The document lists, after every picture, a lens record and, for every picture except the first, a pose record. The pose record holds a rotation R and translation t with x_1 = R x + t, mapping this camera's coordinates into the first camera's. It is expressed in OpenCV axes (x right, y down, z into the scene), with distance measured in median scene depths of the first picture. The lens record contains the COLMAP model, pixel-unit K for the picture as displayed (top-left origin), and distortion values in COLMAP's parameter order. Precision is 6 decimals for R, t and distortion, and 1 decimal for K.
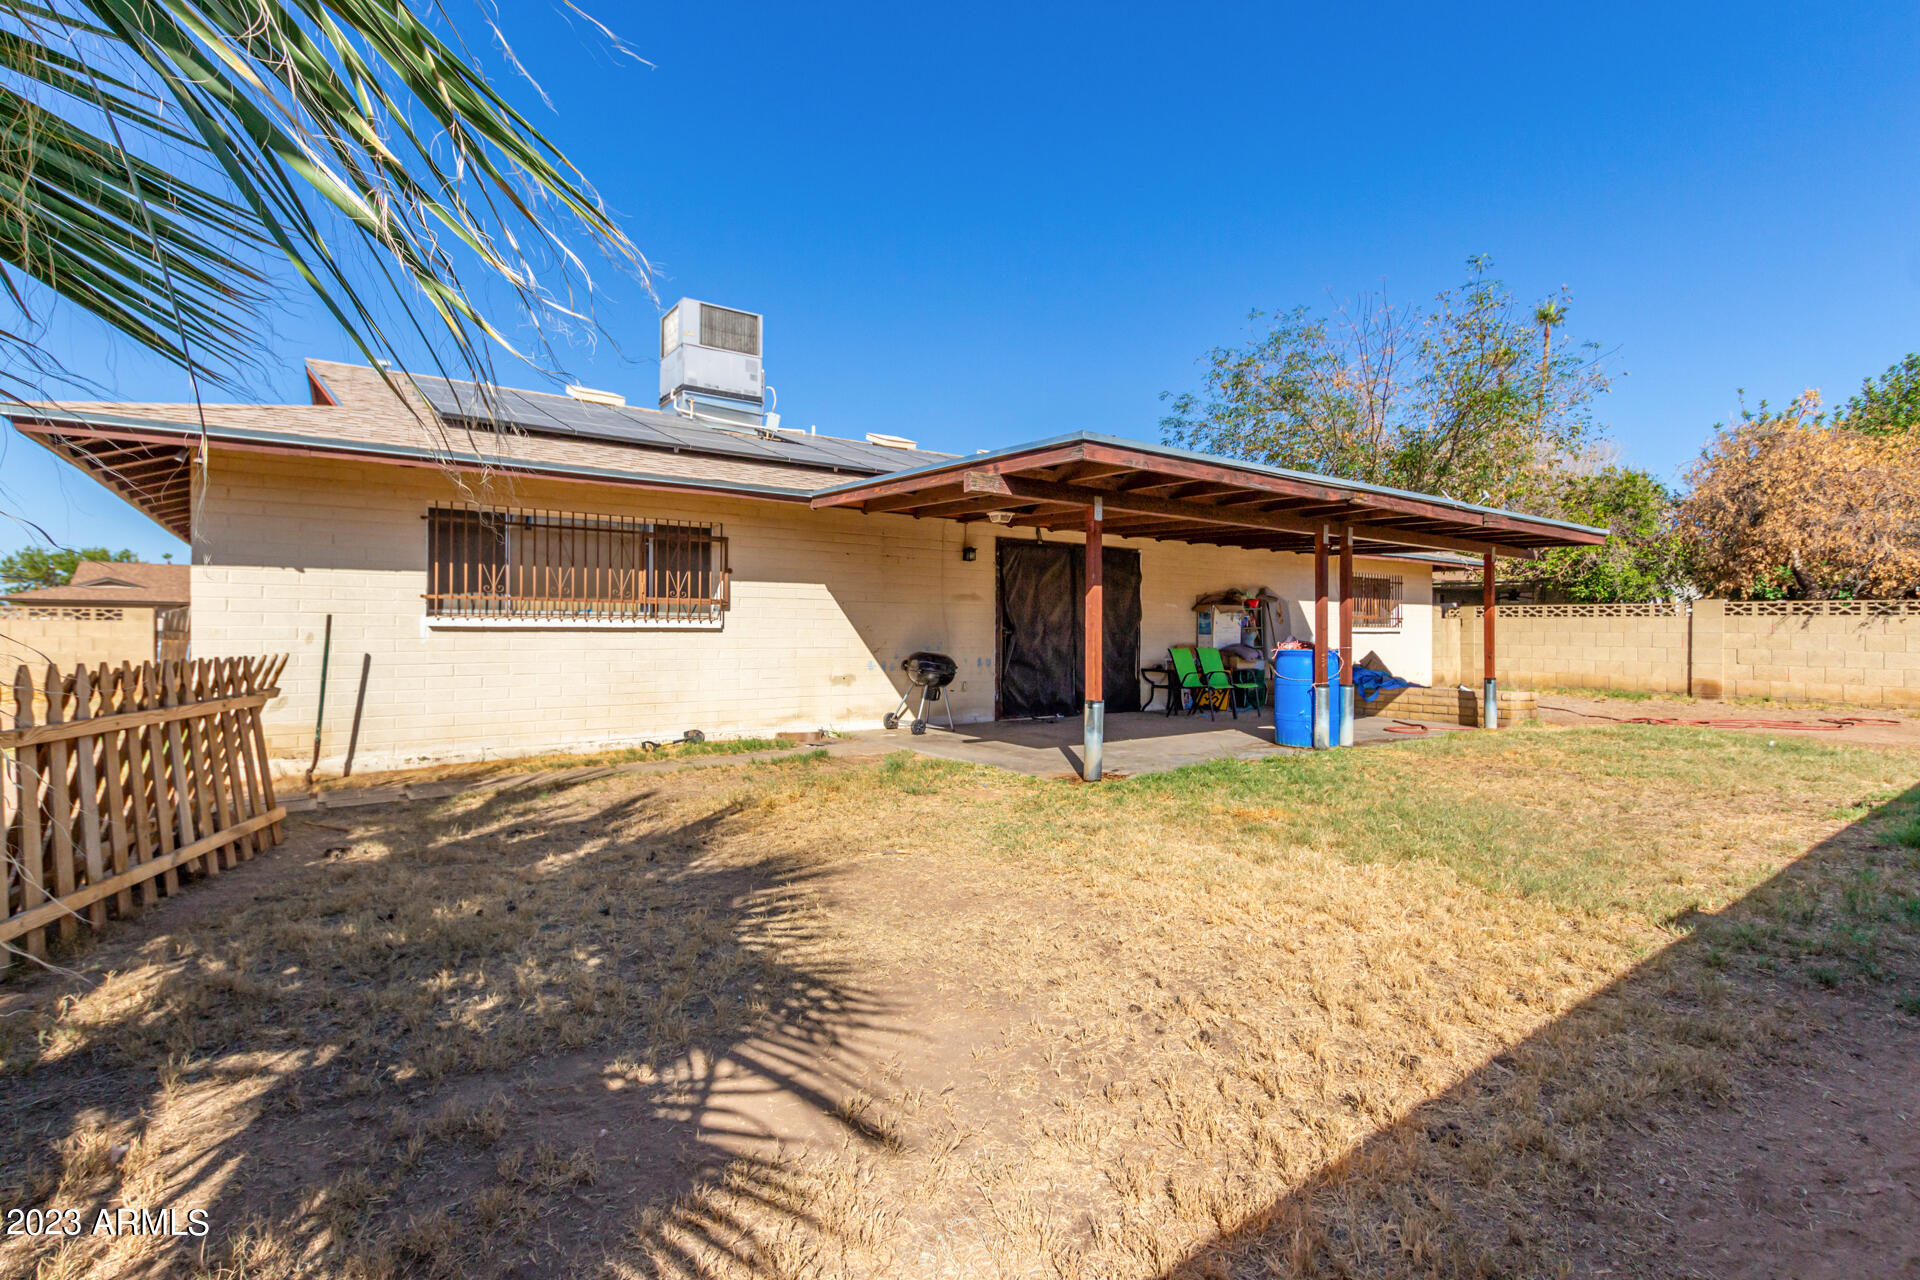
lens RADIAL K [[894.1, 0, 960.0], [0, 894.1, 640.0], [0, 0, 1]] dist [-0.000078, -0.000008]
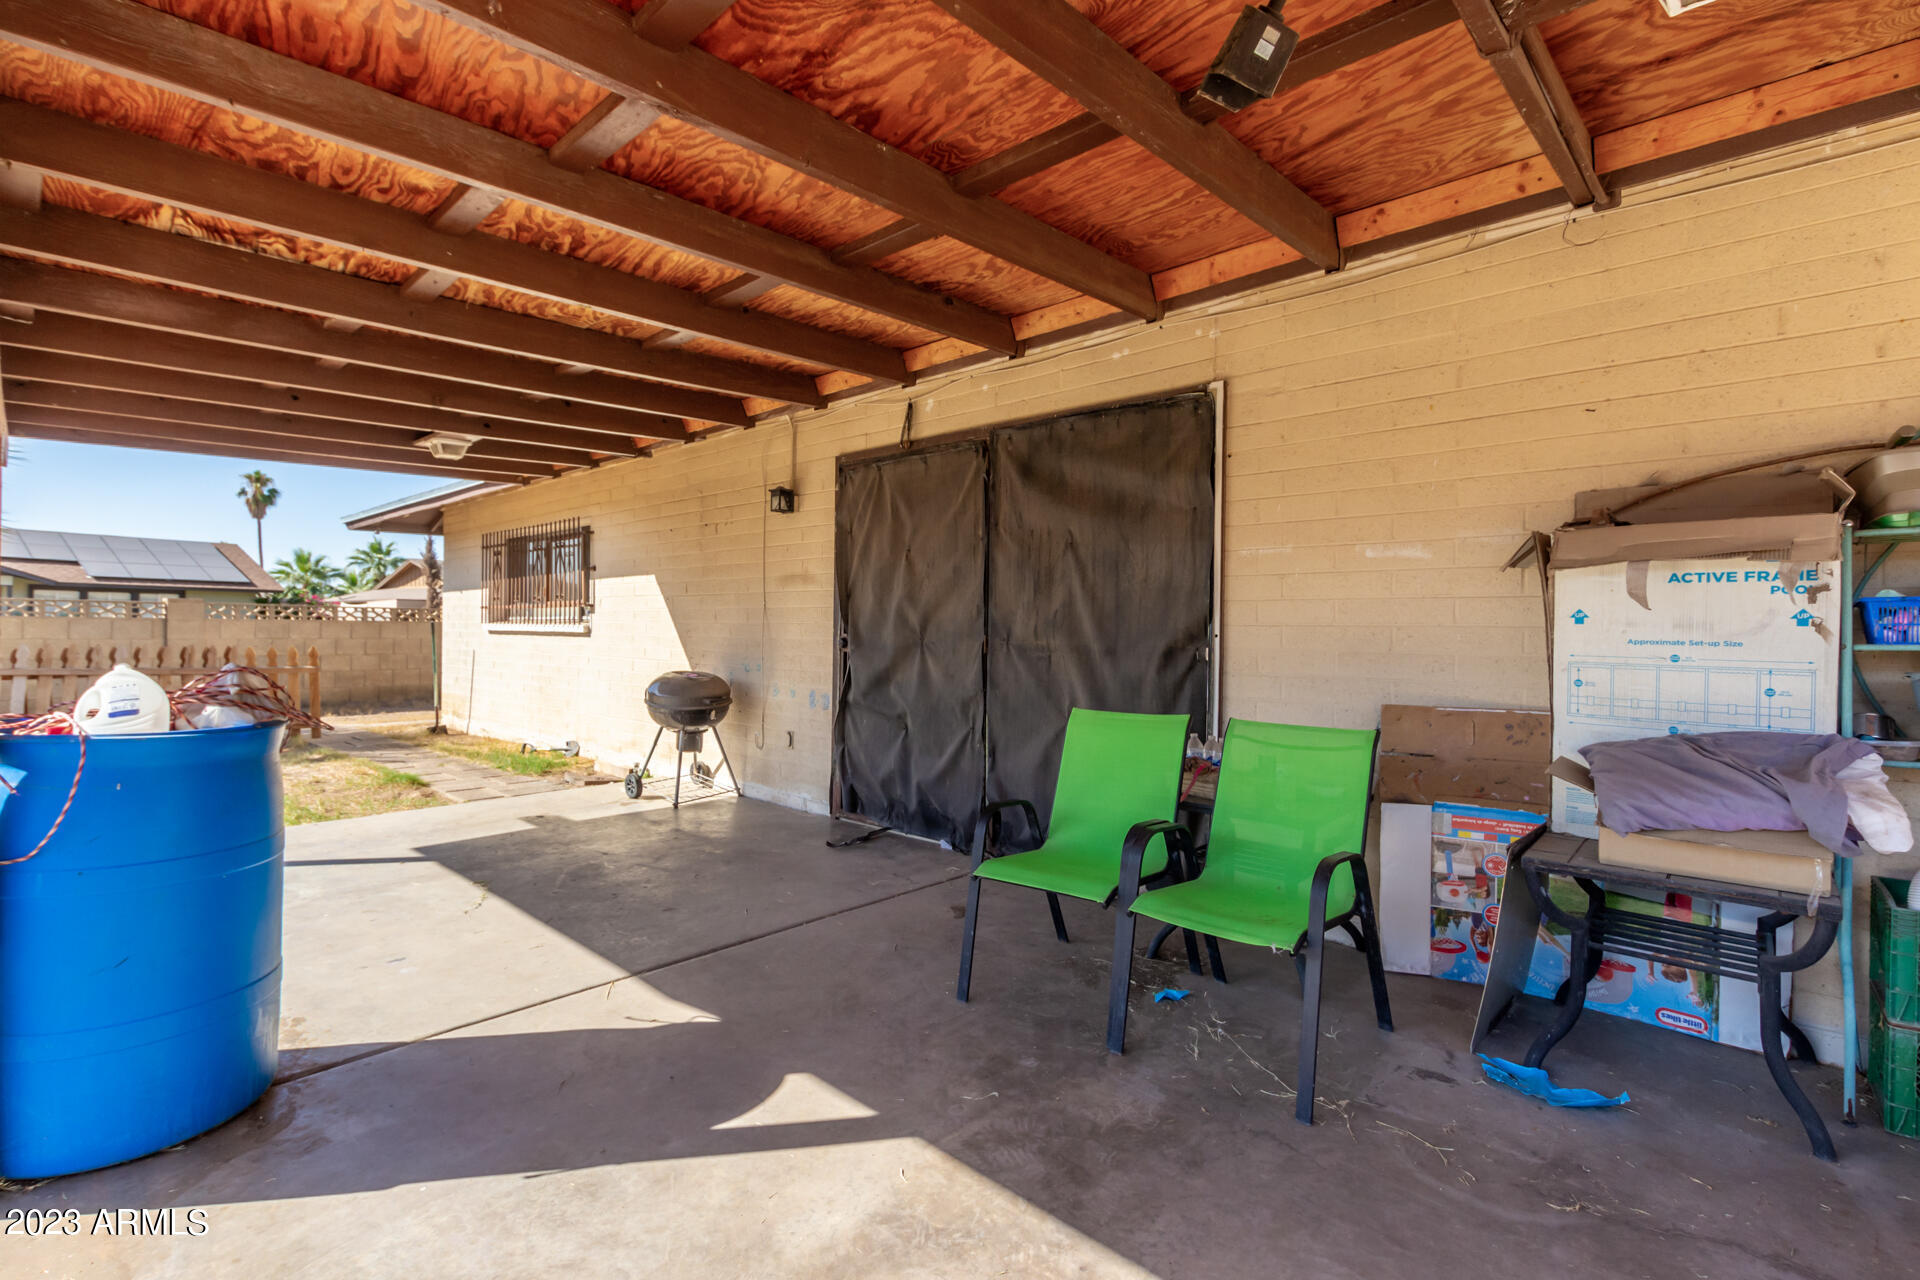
lens RADIAL K [[894.1, 0, 960.0], [0, 894.1, 640.0], [0, 0, 1]] dist [-0.000078, -0.000008]
pose [[0.161214, 0.020288, -0.986711, 0.593927], [-0.006389, 0.999789, 0.019513, -0.022397], [0.986899, 0.003158, 0.161310, 1.055654]]
